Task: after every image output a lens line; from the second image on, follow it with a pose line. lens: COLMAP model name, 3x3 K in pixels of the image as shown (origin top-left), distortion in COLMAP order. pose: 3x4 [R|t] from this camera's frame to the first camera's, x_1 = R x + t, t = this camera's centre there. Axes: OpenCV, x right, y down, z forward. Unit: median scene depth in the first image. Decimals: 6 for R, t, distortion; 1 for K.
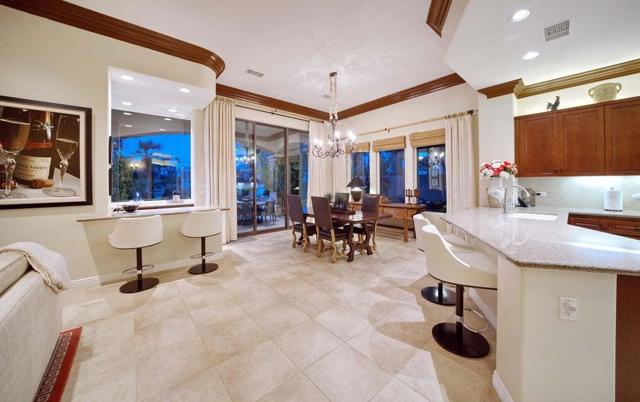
lens RADIAL K [[222.4, 0, 332.9], [0, 222.4, 183.9], [0, 0, 1]] dist [-0.023849, 0.000692]
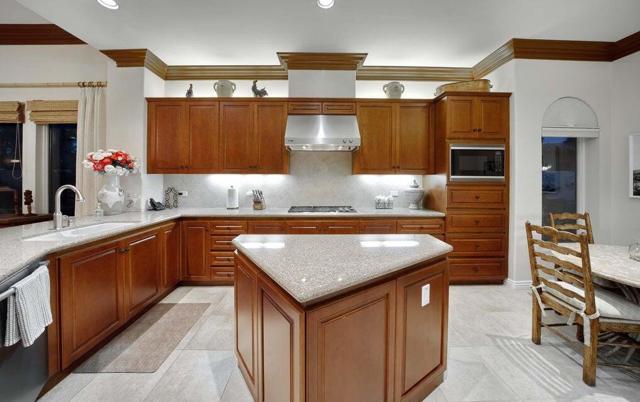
lens RADIAL K [[222.4, 0, 325.7], [0, 222.4, 184.7], [0, 0, 1]] dist [-0.023849, 0.000692]
pose [[0.654278, -0.005098, 0.756237, 0.668378], [-0.002792, 0.999954, 0.009156, 0.000089], [-0.756249, -0.008102, 0.654233, -0.020494]]
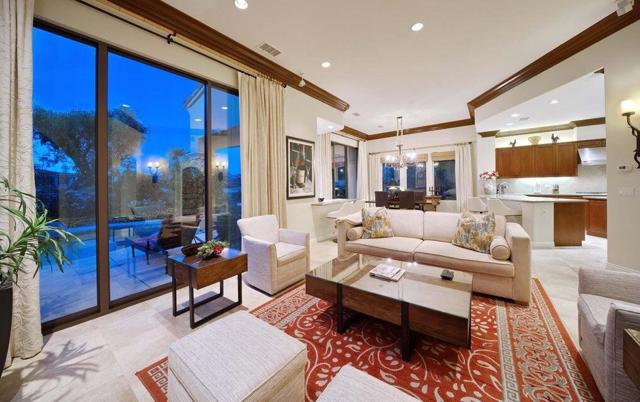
lens RADIAL K [[222.4, 0, 336.8], [0, 222.4, 188.6], [0, 0, 1]] dist [-0.023849, 0.000692]
pose [[0.976947, -0.019934, 0.212548, -1.002141], [0.018582, 0.999792, 0.008357, 0.013094], [-0.212671, -0.004215, 0.977115, -0.634069]]
